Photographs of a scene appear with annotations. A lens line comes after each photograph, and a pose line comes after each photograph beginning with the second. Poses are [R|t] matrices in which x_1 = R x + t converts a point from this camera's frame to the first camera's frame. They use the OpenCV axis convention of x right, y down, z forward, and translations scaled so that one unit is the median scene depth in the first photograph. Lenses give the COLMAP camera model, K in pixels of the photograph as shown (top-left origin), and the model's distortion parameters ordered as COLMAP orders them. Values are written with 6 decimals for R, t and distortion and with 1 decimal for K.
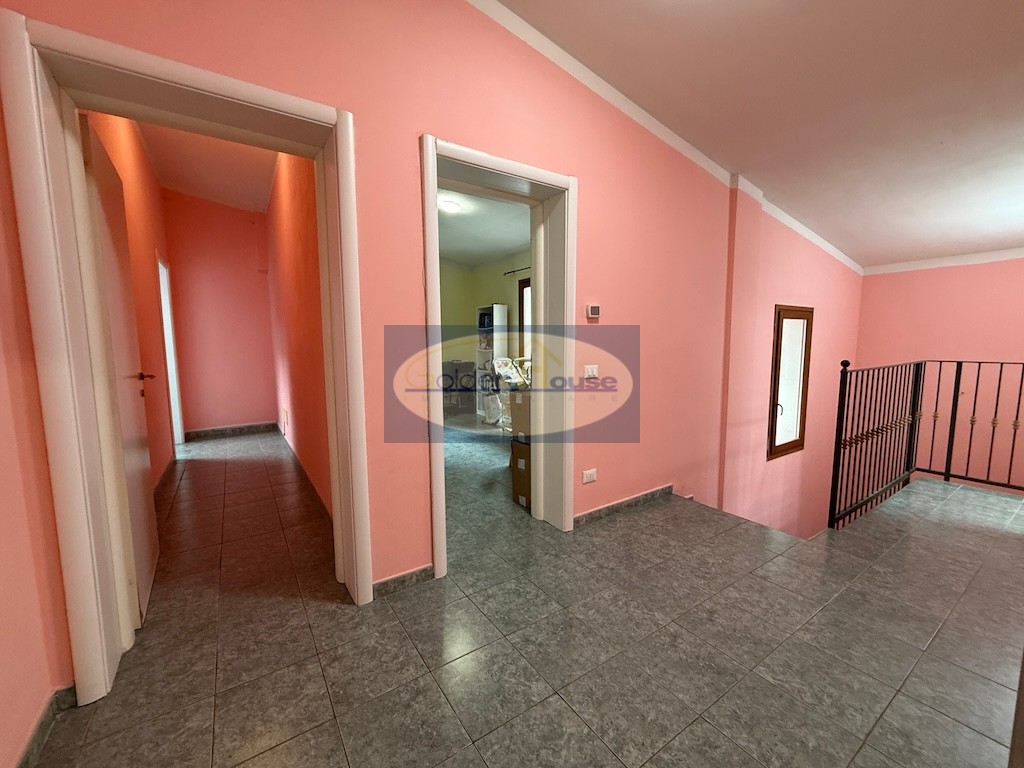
lens RADIAL K [[415.5, 0, 512.1], [0, 415.5, 387.8], [0, 0, 1]] dist [-0.000919, 0.000972]
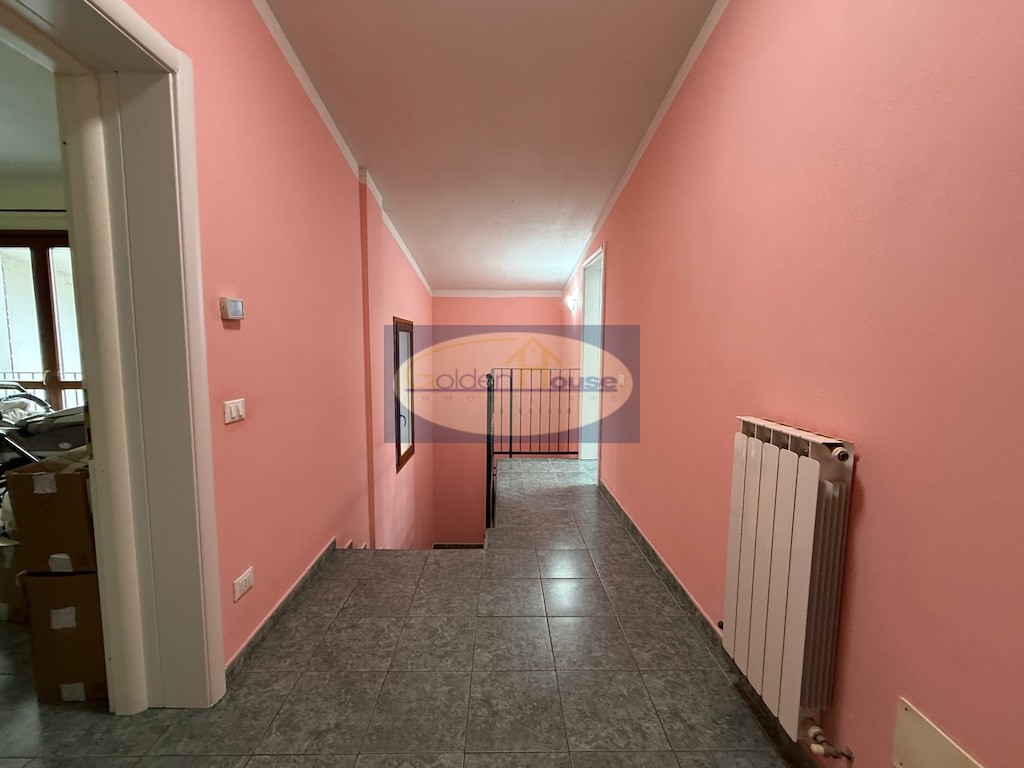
lens RADIAL K [[415.5, 0, 508.4], [0, 415.5, 387.9], [0, 0, 1]] dist [-0.000919, 0.000972]
pose [[0.546592, -0.071699, 0.834324, -0.087164], [0.082250, 0.996107, 0.031718, -0.059200], [-0.833350, 0.051287, 0.550362, 0.342931]]
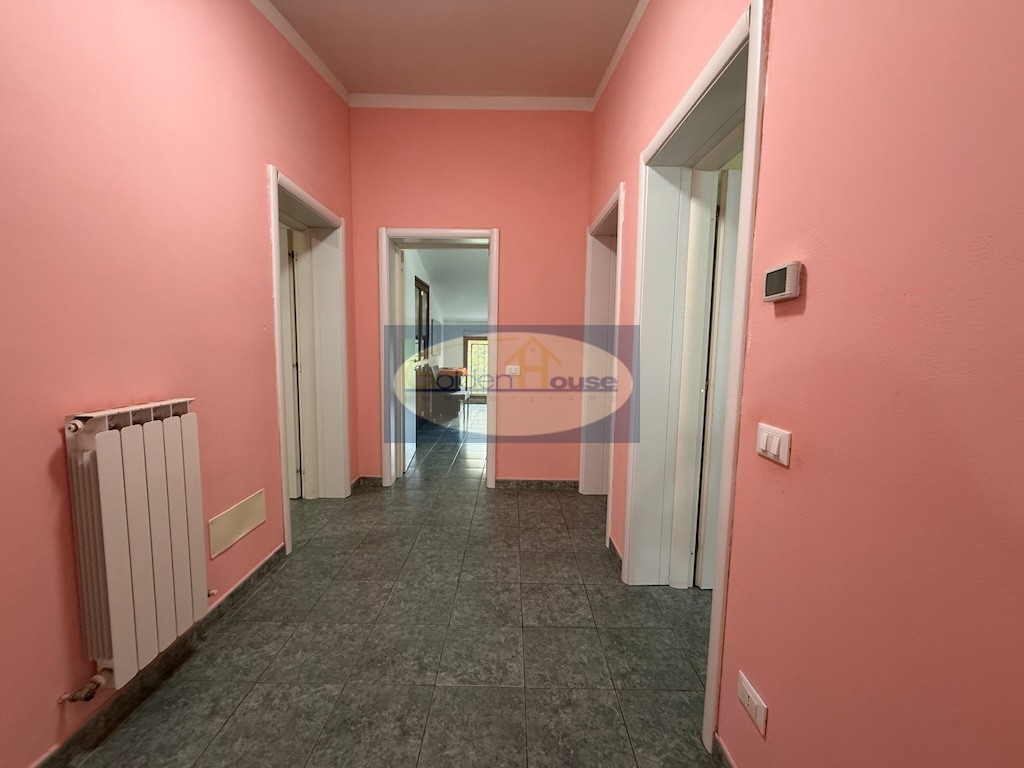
lens RADIAL K [[415.5, 0, 506.6], [0, 415.5, 379.8], [0, 0, 1]] dist [-0.000919, 0.000972]
pose [[-0.574749, 0.070433, -0.815293, 0.640747], [-0.100038, 0.982769, 0.155424, -0.132098], [0.812192, 0.170890, -0.557800, 1.003624]]
